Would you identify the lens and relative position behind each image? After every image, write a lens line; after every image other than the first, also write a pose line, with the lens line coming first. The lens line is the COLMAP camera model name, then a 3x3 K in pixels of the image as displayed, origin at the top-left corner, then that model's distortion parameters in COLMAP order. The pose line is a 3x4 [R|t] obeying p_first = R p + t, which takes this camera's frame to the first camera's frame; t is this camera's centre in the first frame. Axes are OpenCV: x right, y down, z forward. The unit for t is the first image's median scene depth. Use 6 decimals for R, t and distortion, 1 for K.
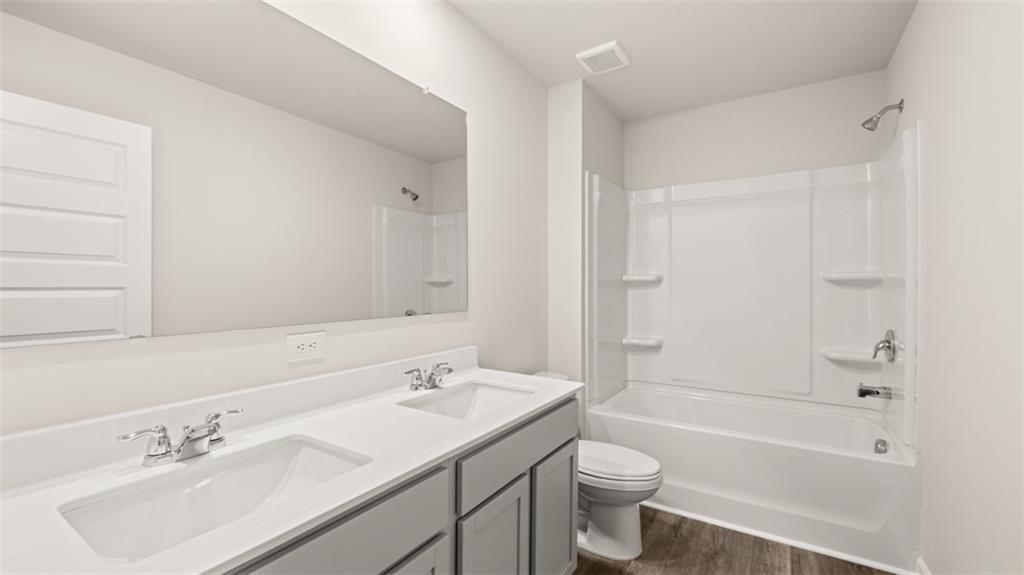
lens RADIAL K [[431.0, 0, 504.6], [0, 431.0, 286.3], [0, 0, 1]] dist [-0.001295, -0.000314]
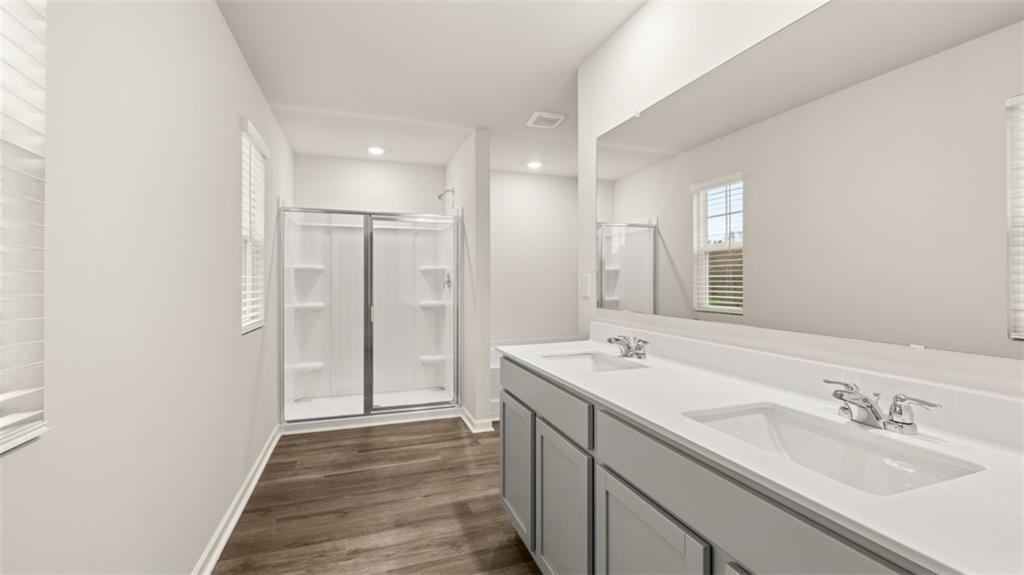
lens RADIAL K [[431.0, 0, 504.6], [0, 431.0, 286.3], [0, 0, 1]] dist [-0.001295, -0.000314]
pose [[-0.621245, 0.018663, -0.783394, 0.595846], [0.012160, 0.999826, 0.014177, 0.049677], [0.783522, -0.000719, -0.621364, 0.990289]]
